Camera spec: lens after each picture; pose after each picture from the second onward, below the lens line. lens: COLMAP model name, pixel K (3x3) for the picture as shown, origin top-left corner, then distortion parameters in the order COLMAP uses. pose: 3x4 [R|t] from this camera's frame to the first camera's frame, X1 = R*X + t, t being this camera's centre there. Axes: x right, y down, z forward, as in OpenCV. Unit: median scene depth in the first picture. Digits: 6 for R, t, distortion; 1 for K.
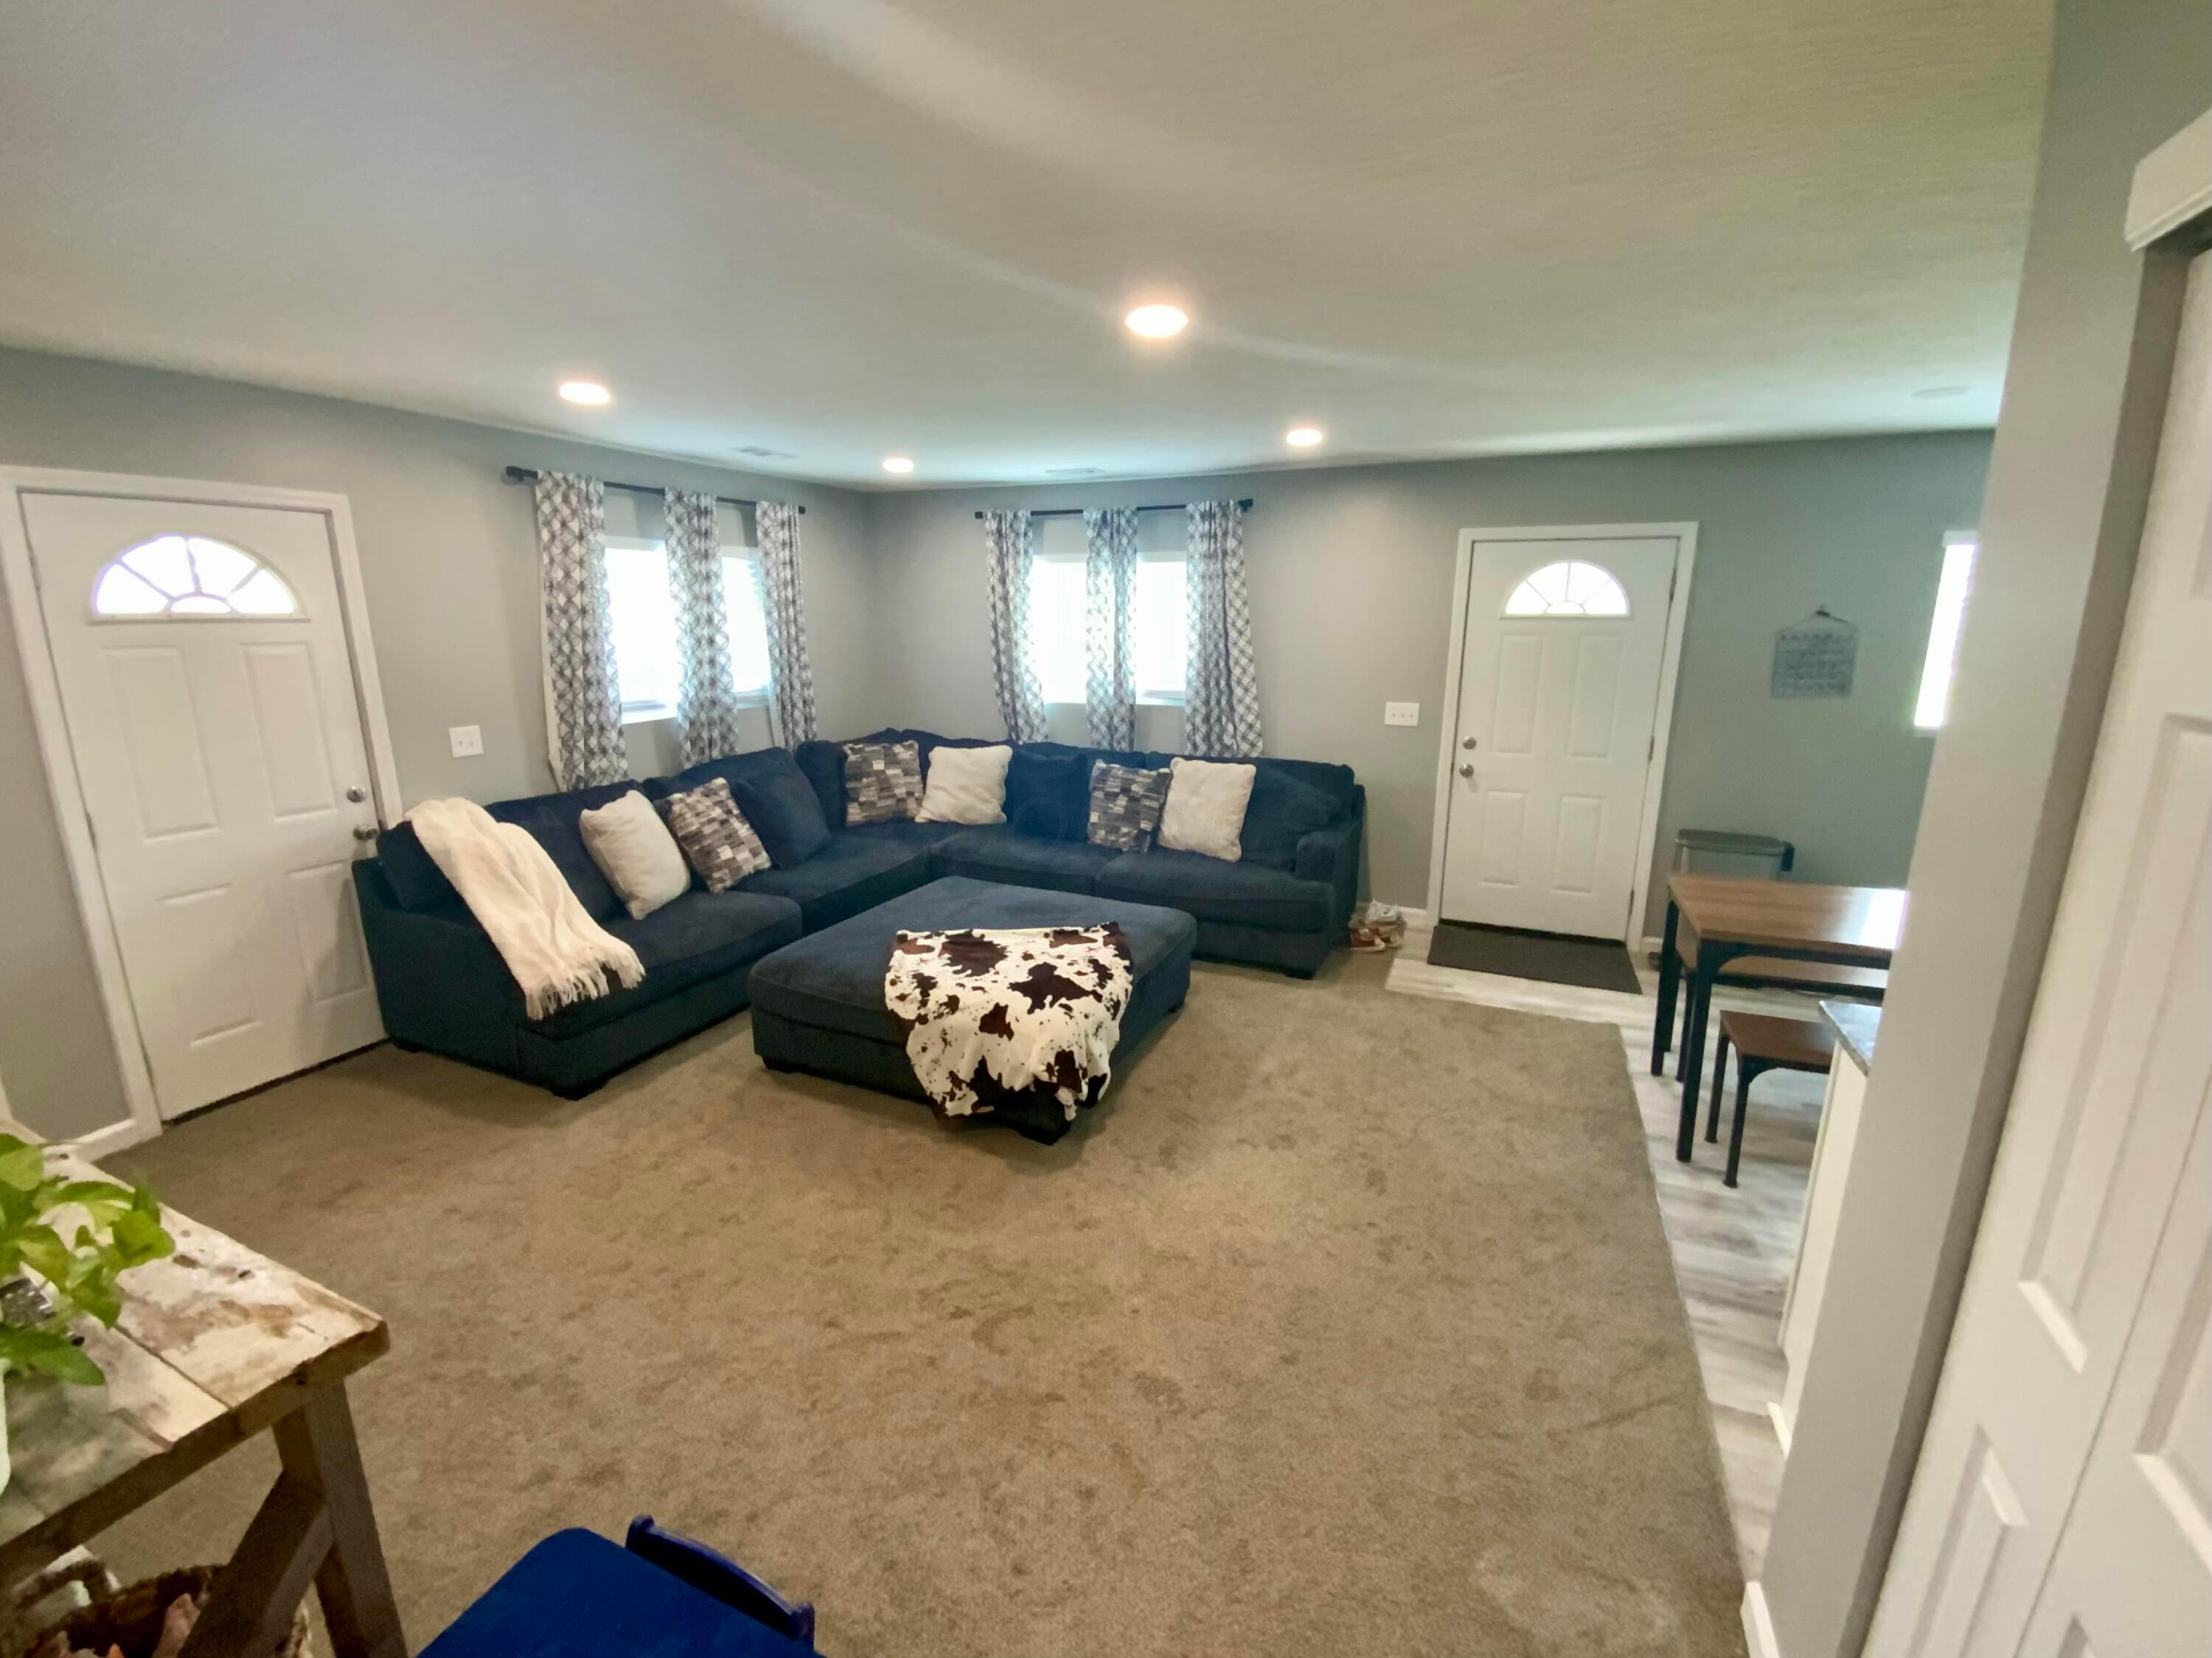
lens RADIAL K [[908.3, 0, 1103.3], [0, 908.3, 830.4], [0, 0, 1]] dist [-0.000996, -0.000277]
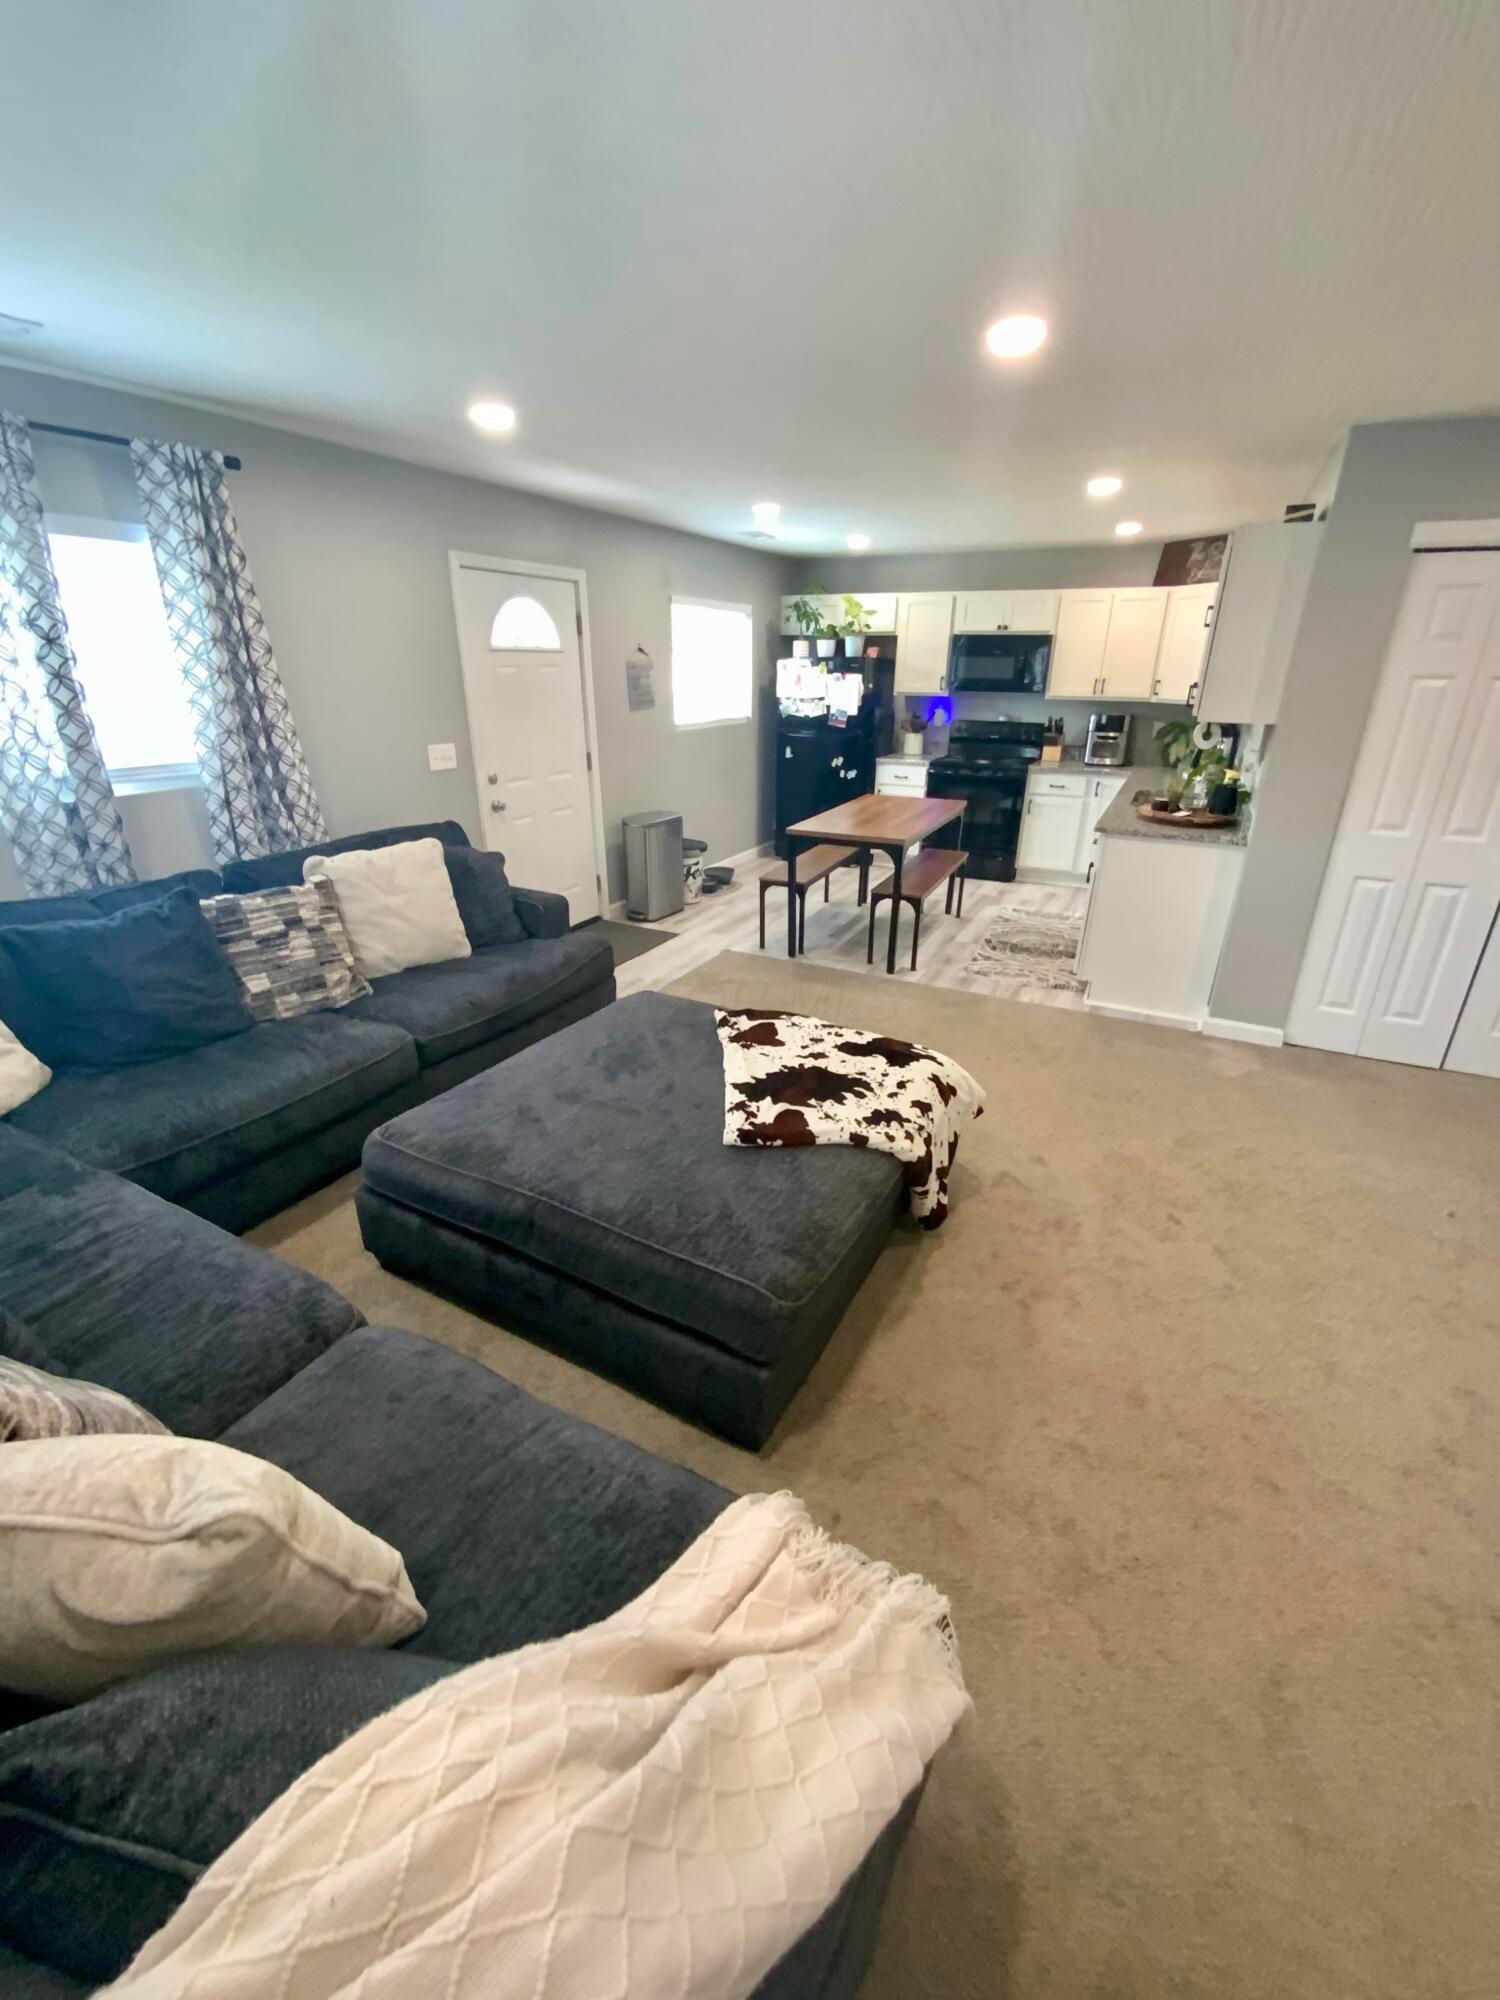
lens RADIAL K [[821.3, 0, 748.0], [0, 821.3, 999.1], [0, 0, 1]] dist [-0.000996, -0.000277]
pose [[0.072619, -0.379610, 0.922292, -0.760065], [0.216063, 0.908761, 0.357029, -0.198153], [-0.973675, 0.173346, 0.148014, 0.891867]]
